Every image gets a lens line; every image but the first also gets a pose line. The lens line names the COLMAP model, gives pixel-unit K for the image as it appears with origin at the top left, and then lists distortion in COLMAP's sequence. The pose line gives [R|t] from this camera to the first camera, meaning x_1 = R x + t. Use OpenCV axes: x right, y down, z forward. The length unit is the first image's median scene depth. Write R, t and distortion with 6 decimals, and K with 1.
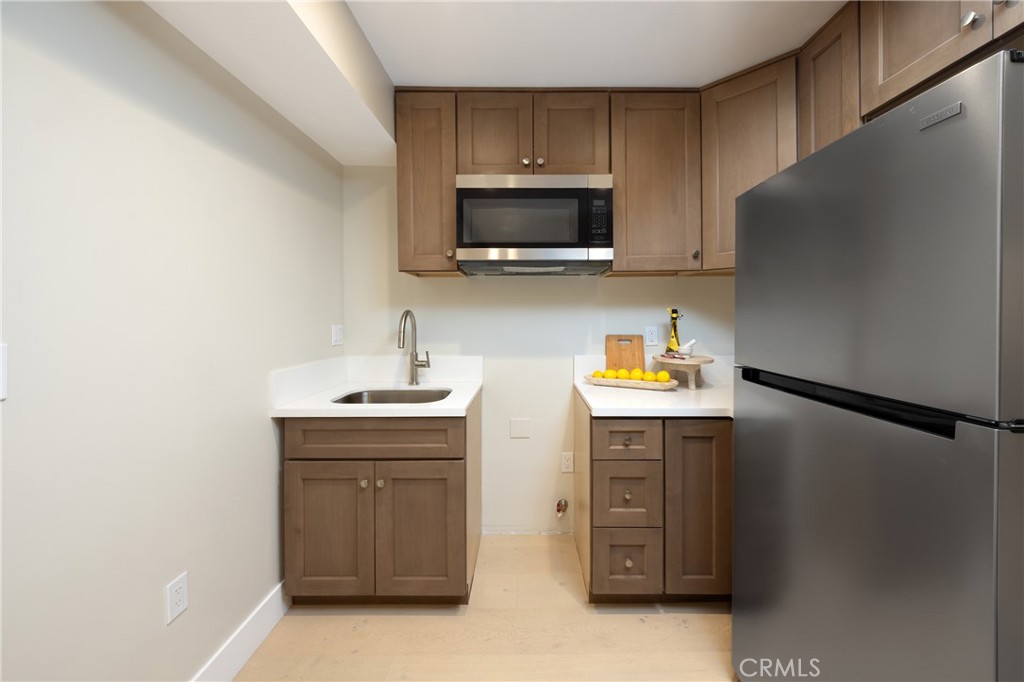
lens RADIAL K [[383.6, 0, 512.0], [0, 383.6, 341.0], [0, 0, 1]] dist [-0.020755, -0.000037]
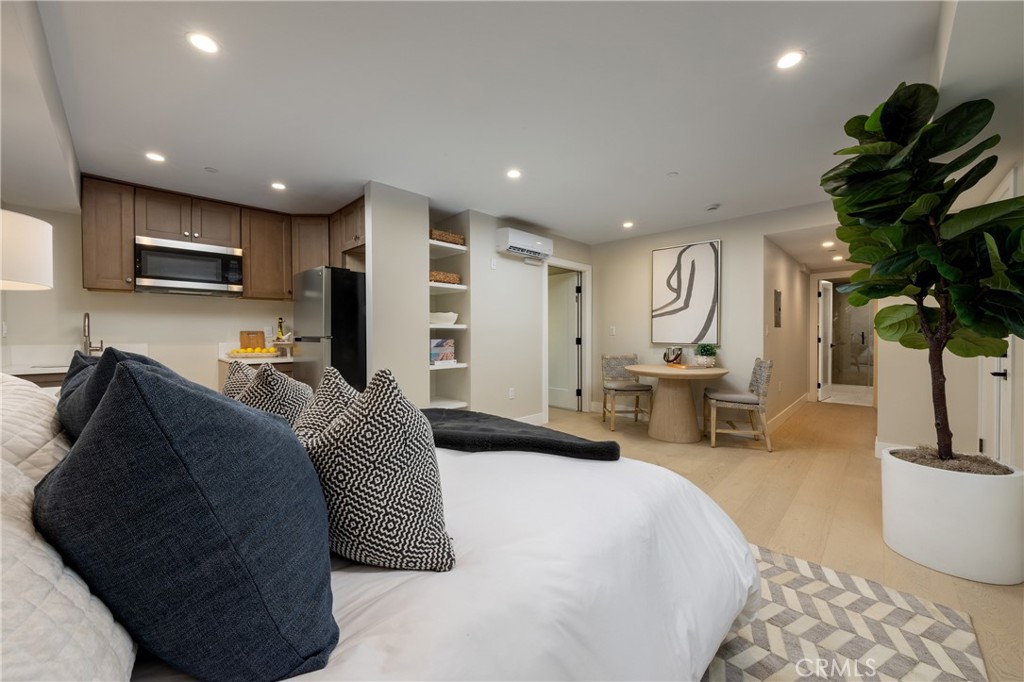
lens RADIAL K [[383.6, 0, 512.0], [0, 383.6, 341.0], [0, 0, 1]] dist [-0.020755, -0.000037]
pose [[0.670228, -0.008773, 0.742103, -0.252868], [0.023144, 0.999691, -0.009084, 0.087697], [-0.741794, 0.023264, 0.670224, -1.300636]]
